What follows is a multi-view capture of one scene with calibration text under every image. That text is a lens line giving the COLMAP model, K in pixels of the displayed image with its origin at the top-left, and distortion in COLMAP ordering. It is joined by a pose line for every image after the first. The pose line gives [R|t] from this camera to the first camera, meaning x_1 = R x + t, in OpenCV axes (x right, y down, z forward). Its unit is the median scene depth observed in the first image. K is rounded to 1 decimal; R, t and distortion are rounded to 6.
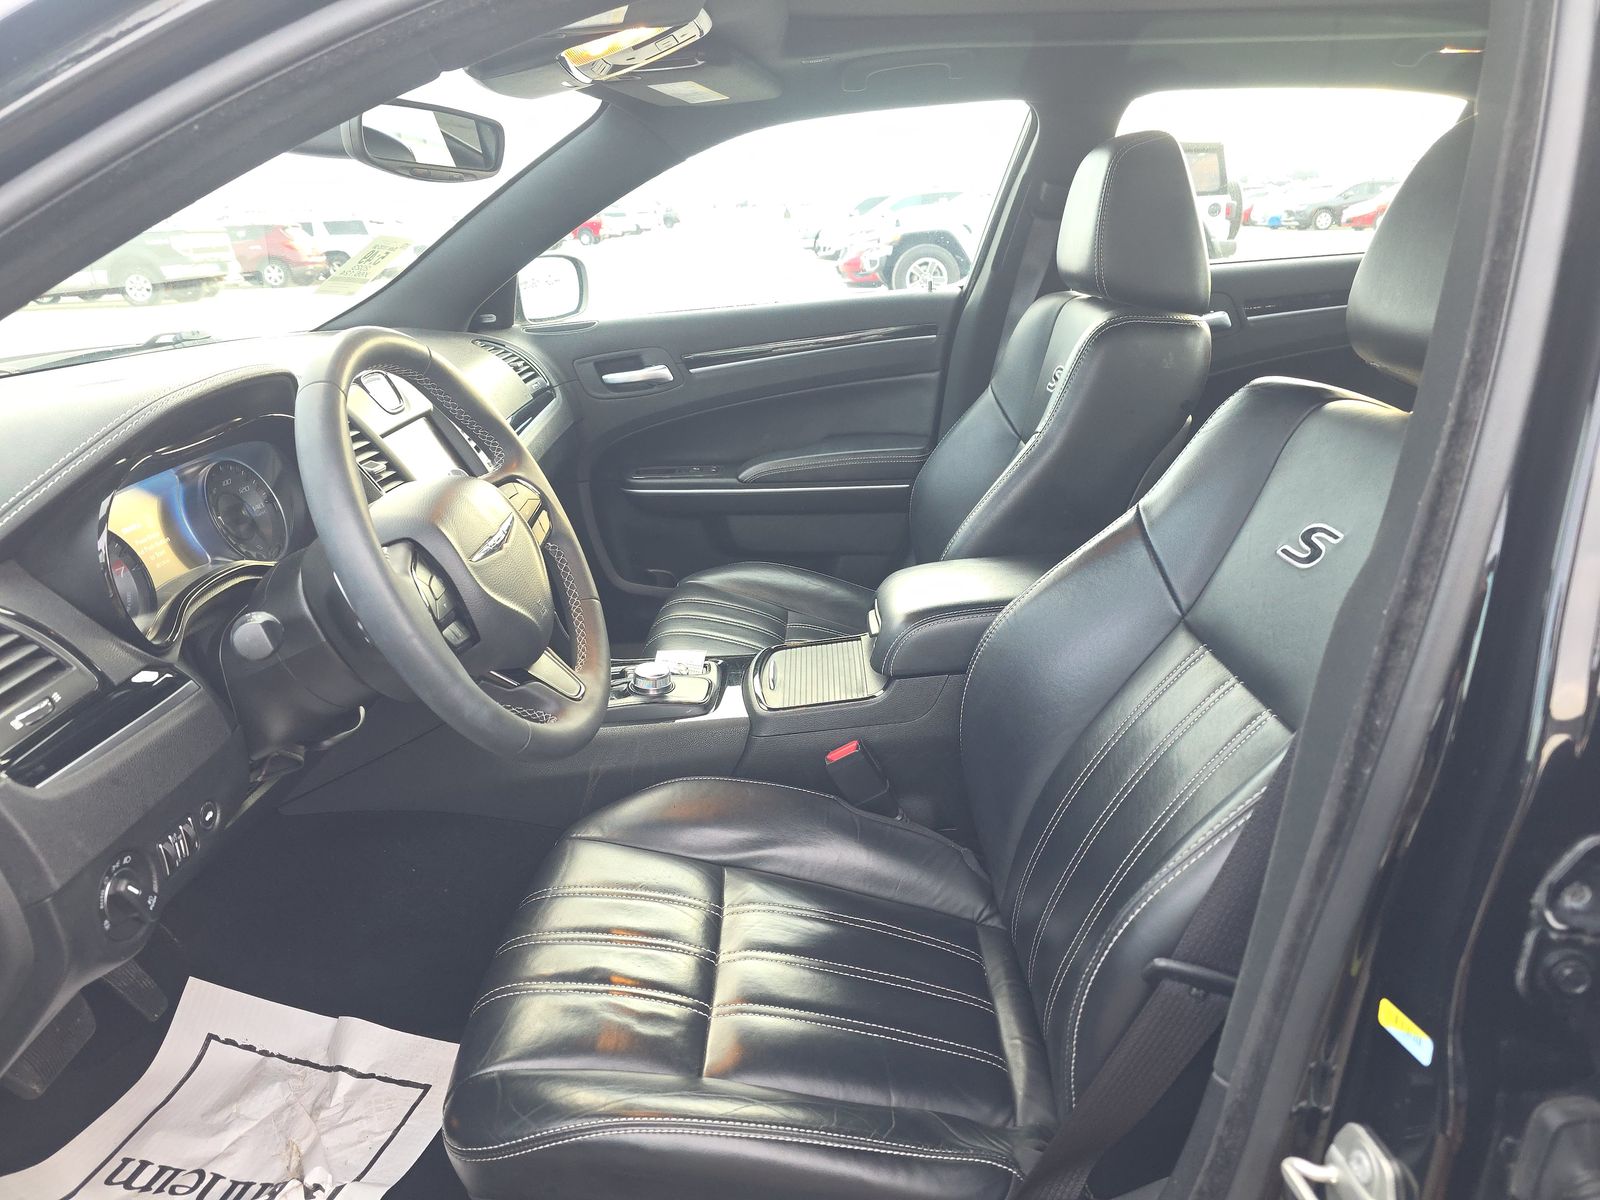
lens RADIAL K [[1105.6, 0, 800.0], [0, 1105.6, 600.0], [0, 0, 1]] dist [-0.064340, 0.000248]
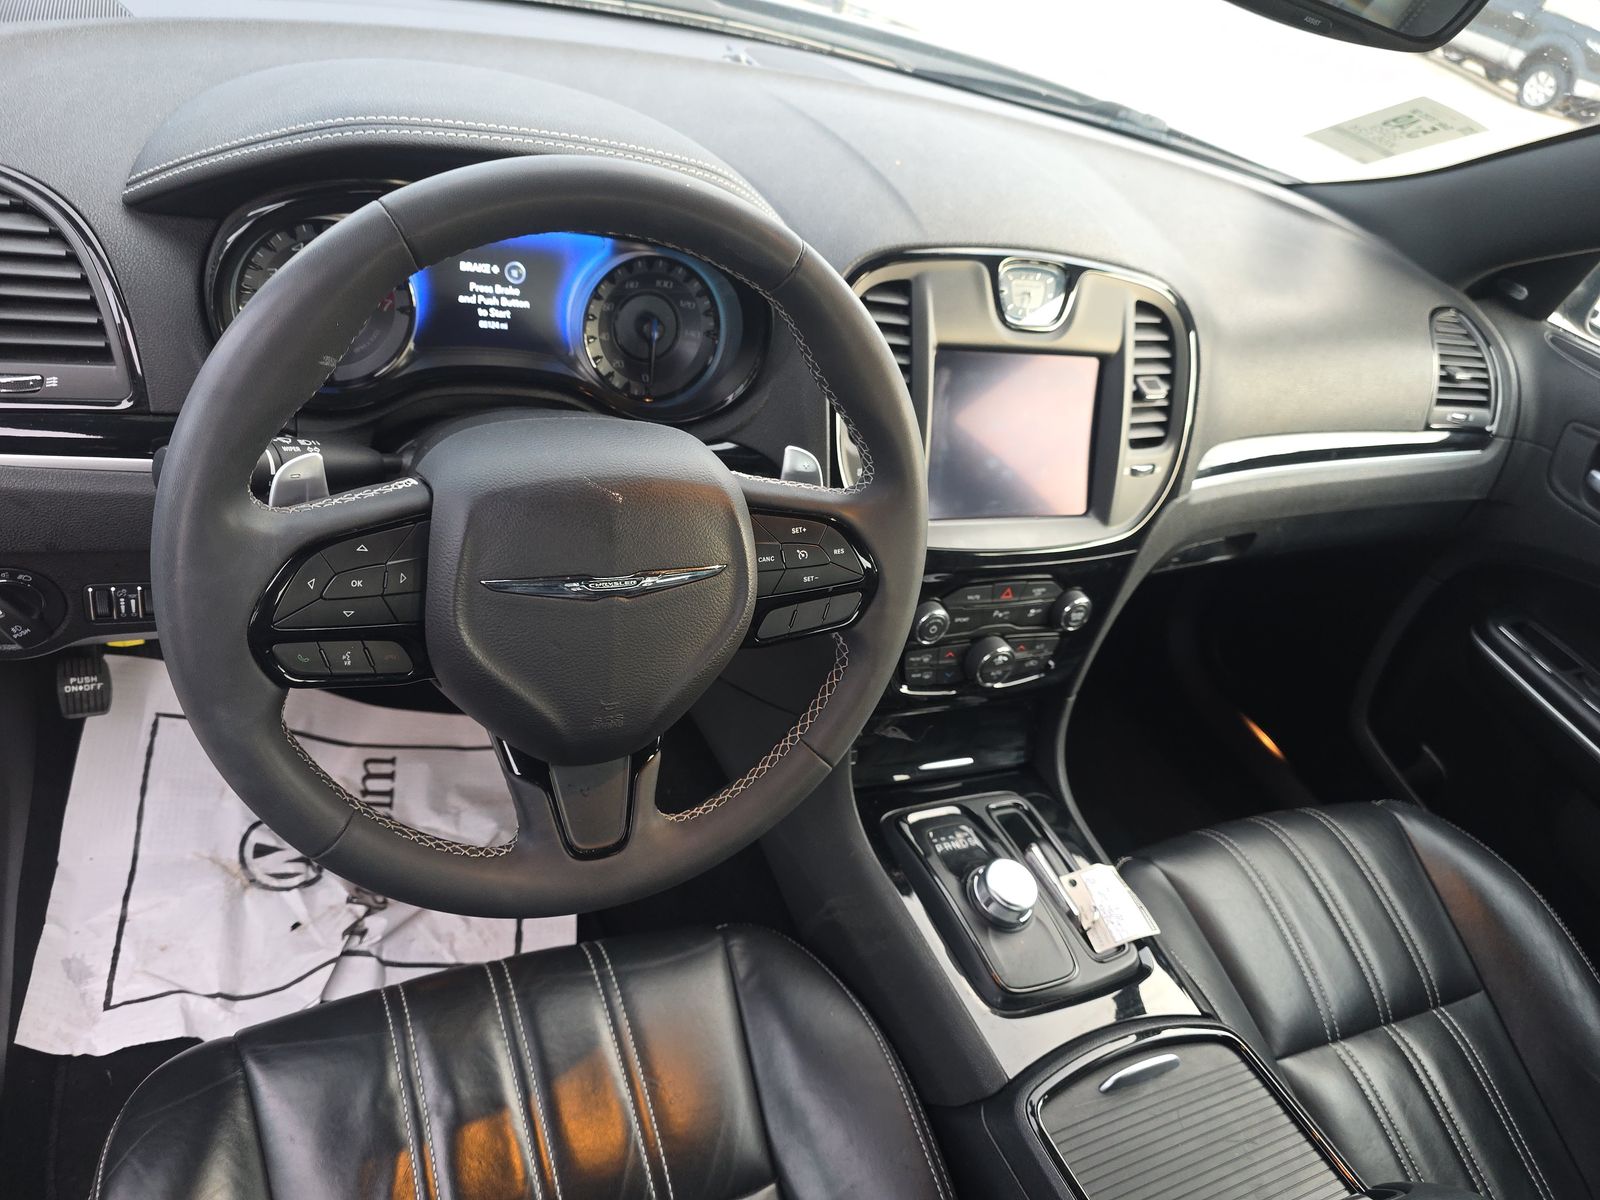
lens RADIAL K [[1105.6, 0, 800.0], [0, 1105.6, 600.0], [0, 0, 1]] dist [-0.064340, 0.000248]
pose [[0.388933, 0.676927, -0.624901, 0.070584], [-0.543850, 0.716208, 0.437347, -0.188450], [0.743611, 0.169753, 0.646704, 0.345109]]
